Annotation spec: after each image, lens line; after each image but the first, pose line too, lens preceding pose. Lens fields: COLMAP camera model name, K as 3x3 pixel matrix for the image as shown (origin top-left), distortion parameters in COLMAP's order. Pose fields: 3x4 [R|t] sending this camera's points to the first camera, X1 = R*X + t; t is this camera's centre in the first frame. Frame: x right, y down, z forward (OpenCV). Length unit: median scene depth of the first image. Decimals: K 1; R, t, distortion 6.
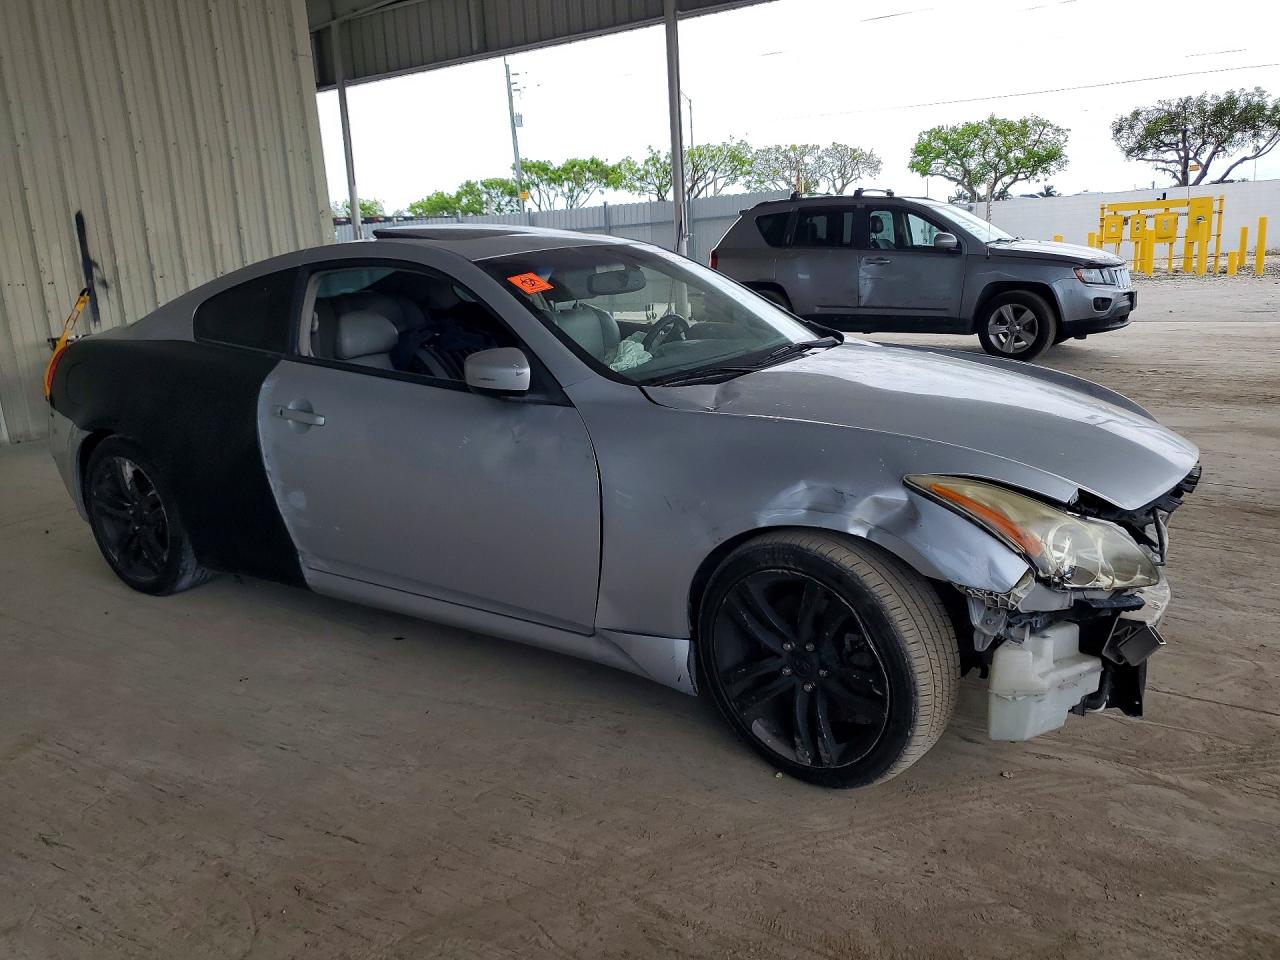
lens RADIAL K [[967.6, 0, 639.6], [0, 967.6, 480.7], [0, 0, 1]] dist [0.010089, 0.011613]
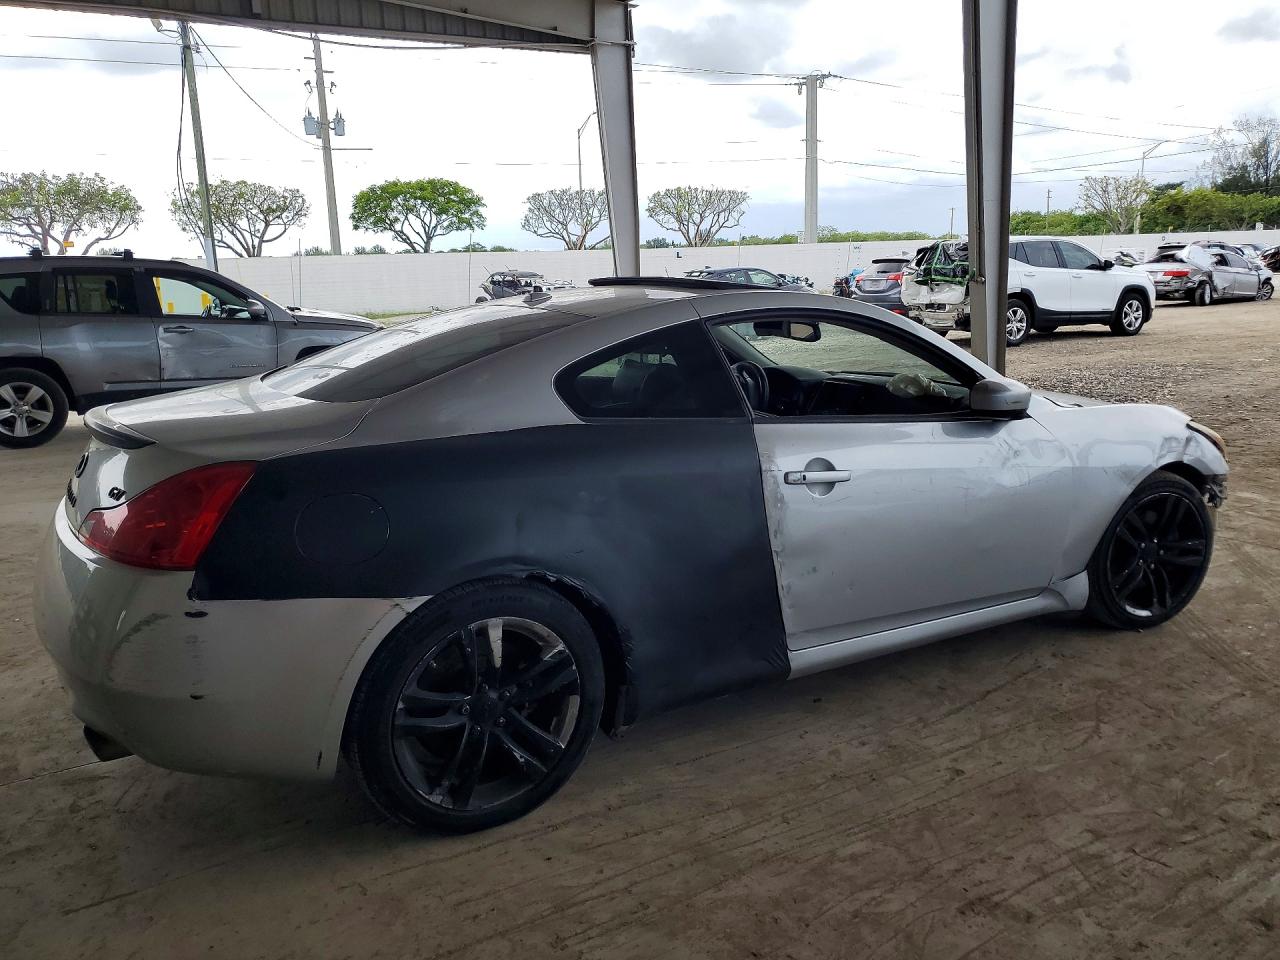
lens RADIAL K [[967.6, 0, 638.8], [0, 967.6, 479.1], [0, 0, 1]] dist [0.010089, 0.011613]
pose [[0.467986, -0.152541, 0.870471, -0.352045], [0.218744, 0.974334, 0.053140, -0.042493], [-0.856236, 0.165542, 0.489343, 0.204714]]
